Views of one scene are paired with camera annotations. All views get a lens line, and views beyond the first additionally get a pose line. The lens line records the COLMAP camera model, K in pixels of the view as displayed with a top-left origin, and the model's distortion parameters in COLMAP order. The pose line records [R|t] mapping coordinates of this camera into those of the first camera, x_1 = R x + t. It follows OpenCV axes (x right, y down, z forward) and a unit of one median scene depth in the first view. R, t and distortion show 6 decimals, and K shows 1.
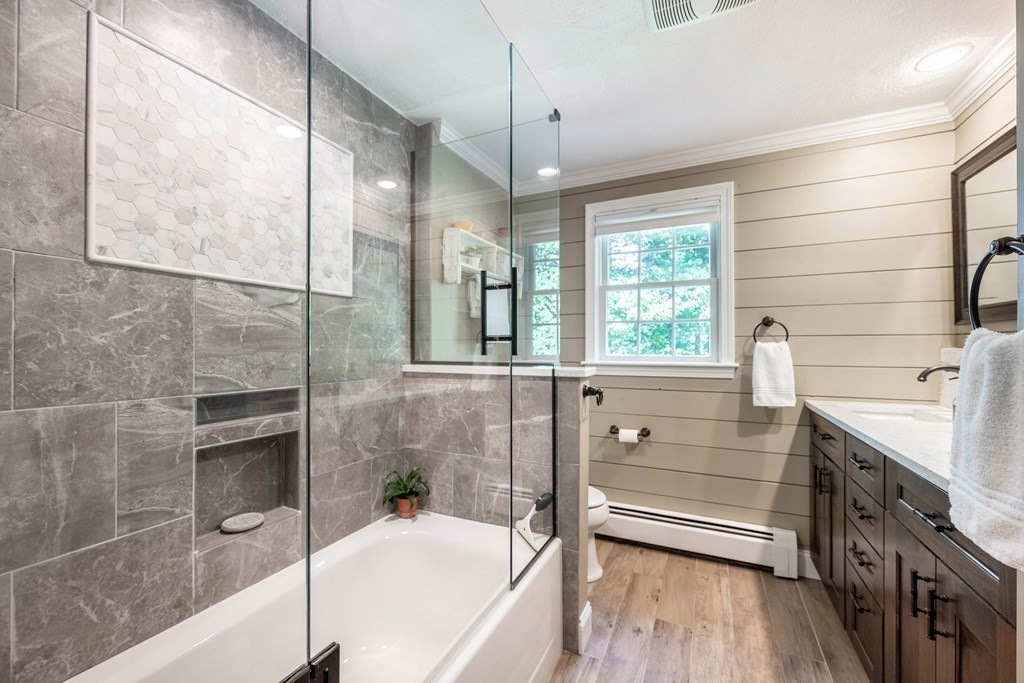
lens RADIAL K [[412.2, 0, 510.9], [0, 412.2, 346.1], [0, 0, 1]] dist [-0.008289, 0.000972]
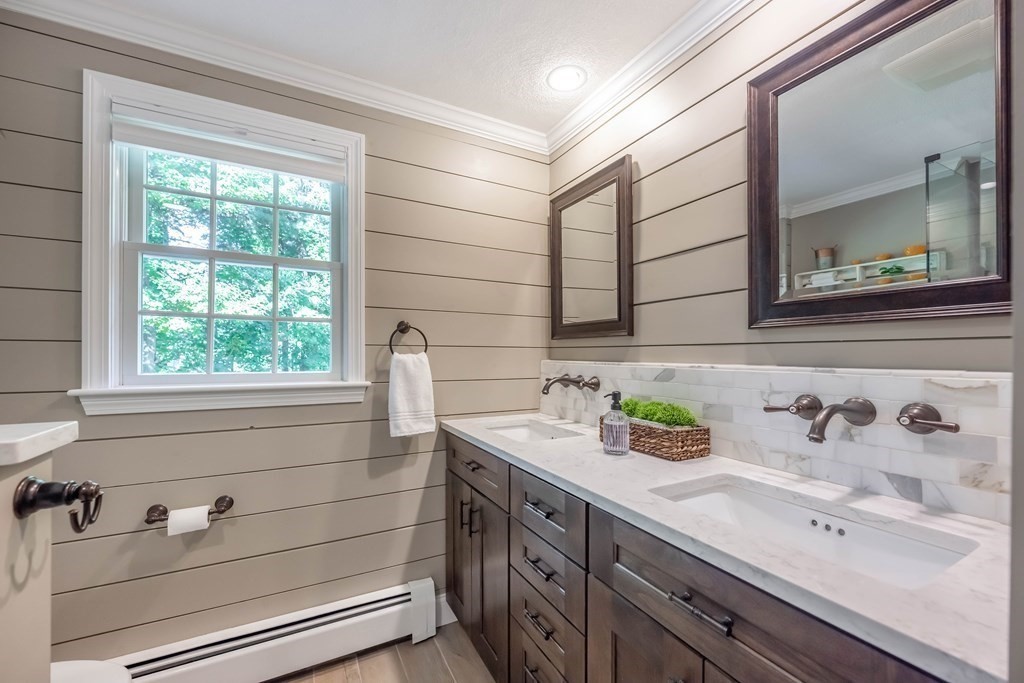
lens RADIAL K [[412.2, 0, 518.6], [0, 412.2, 356.8], [0, 0, 1]] dist [-0.008289, 0.000972]
pose [[0.585490, -0.001403, 0.810679, 0.110614], [-0.006850, 0.999954, 0.006678, -0.009549], [-0.810651, -0.009463, 0.585453, 0.358695]]
